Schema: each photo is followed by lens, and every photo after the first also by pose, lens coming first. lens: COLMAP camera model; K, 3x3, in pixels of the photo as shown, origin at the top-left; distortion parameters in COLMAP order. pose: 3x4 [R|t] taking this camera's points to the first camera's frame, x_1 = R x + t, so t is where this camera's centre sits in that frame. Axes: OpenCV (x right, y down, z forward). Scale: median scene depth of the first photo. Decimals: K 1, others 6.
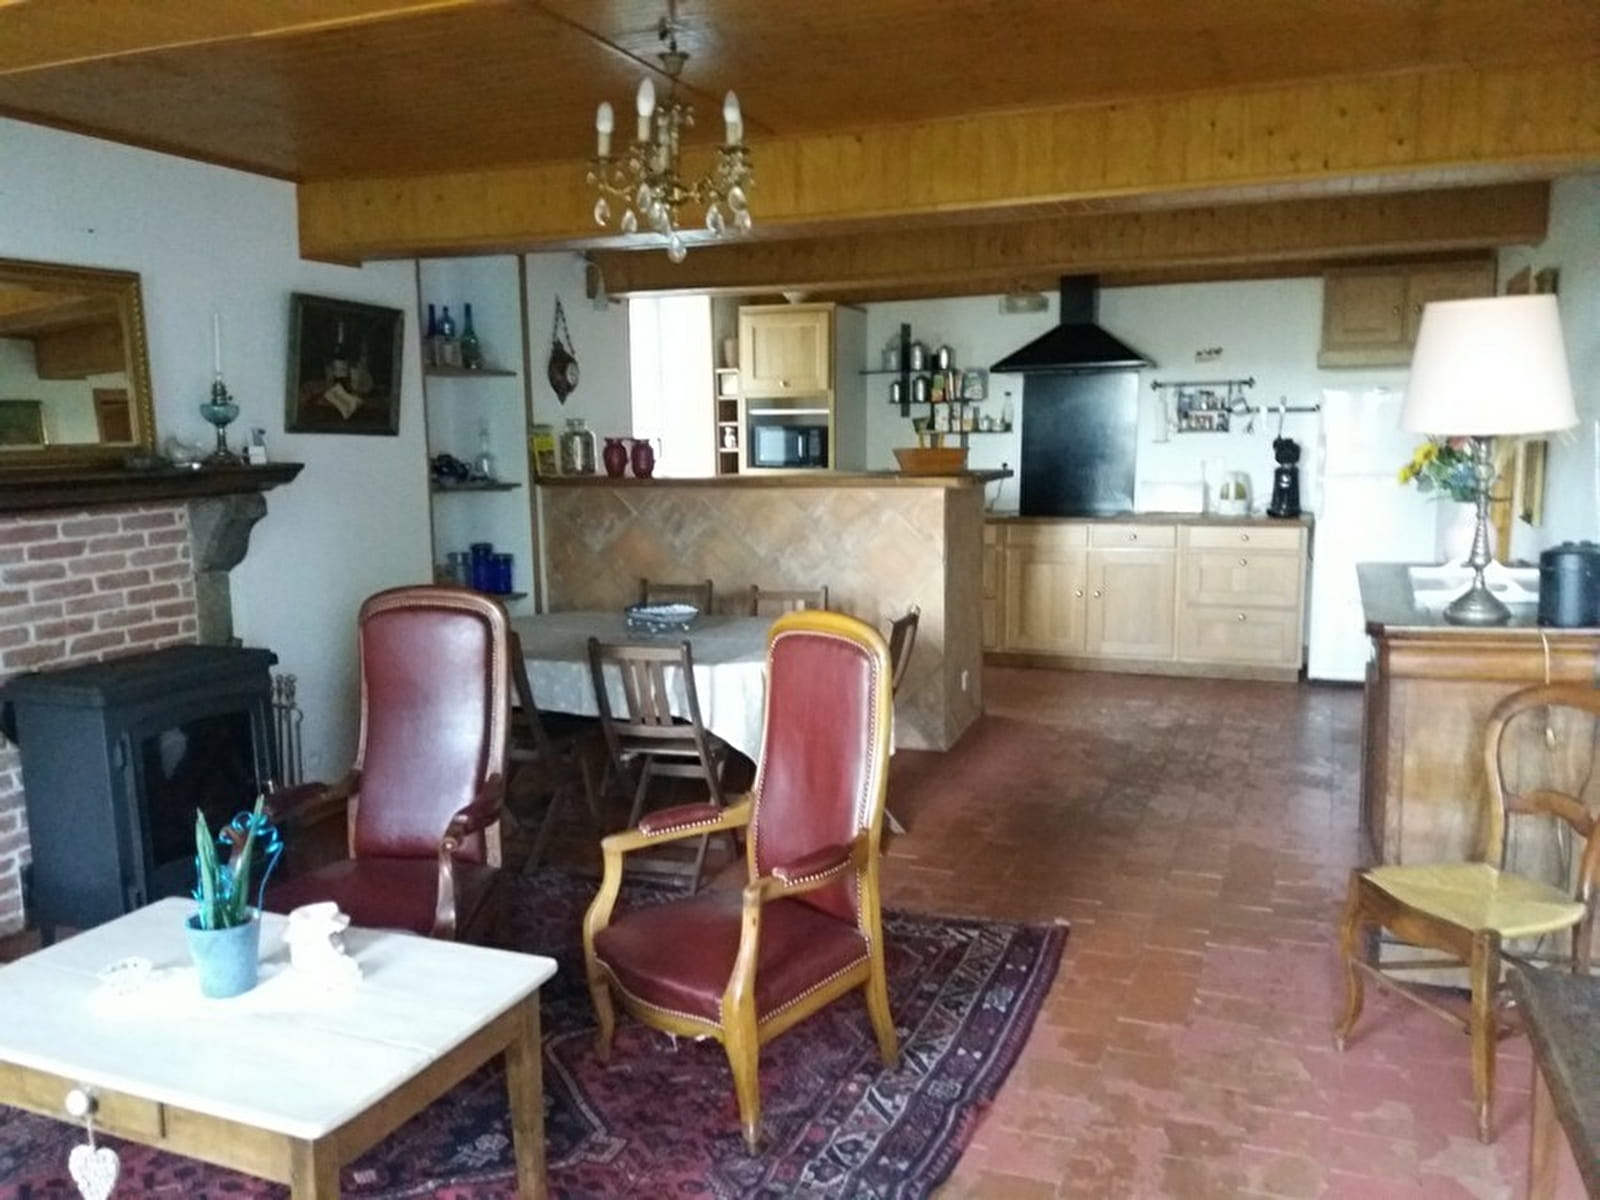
lens RADIAL K [[1325.9, 0, 797.8], [0, 1325.9, 601.5], [0, 0, 1]] dist [-0.009323, -0.003249]
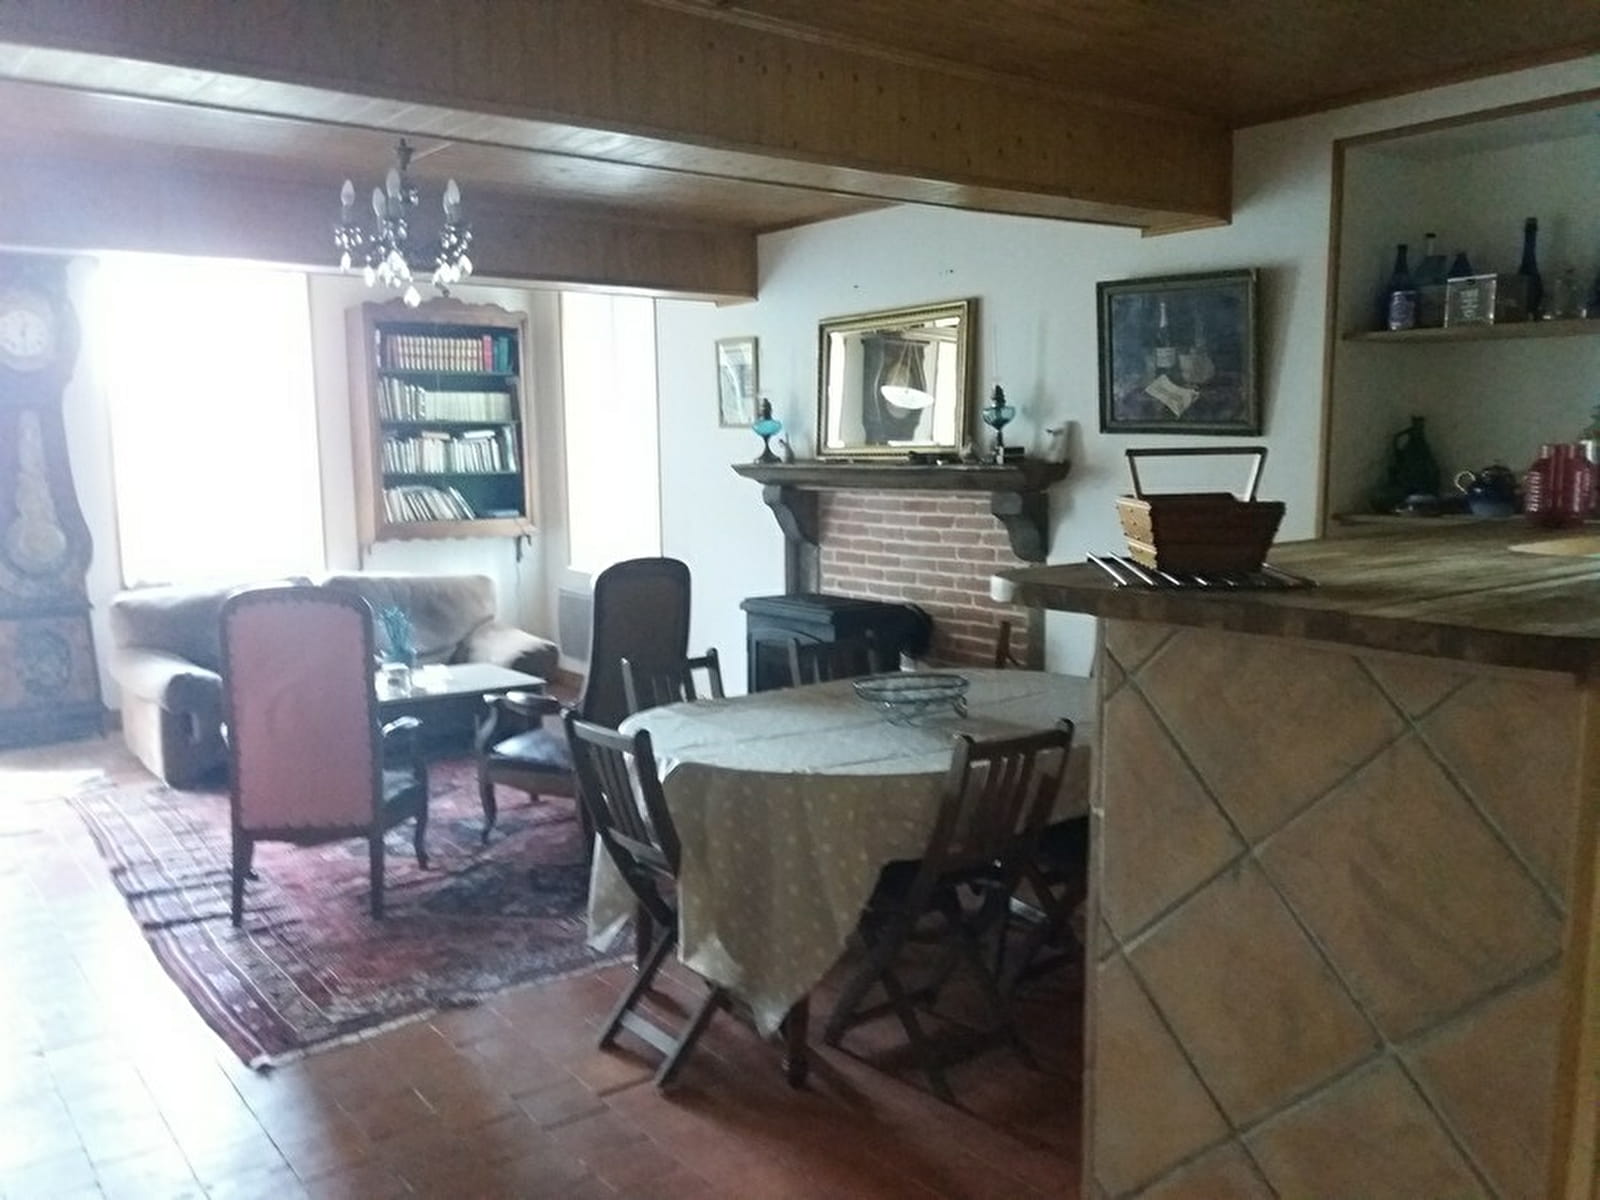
lens RADIAL K [[1325.9, 0, 798.3], [0, 1325.9, 604.4], [0, 0, 1]] dist [-0.009323, -0.003249]
pose [[-0.529482, 0.130836, -0.838171, 0.617810], [-0.084963, 0.974888, 0.205850, -0.211807], [0.844056, 0.180207, -0.505070, 1.512761]]
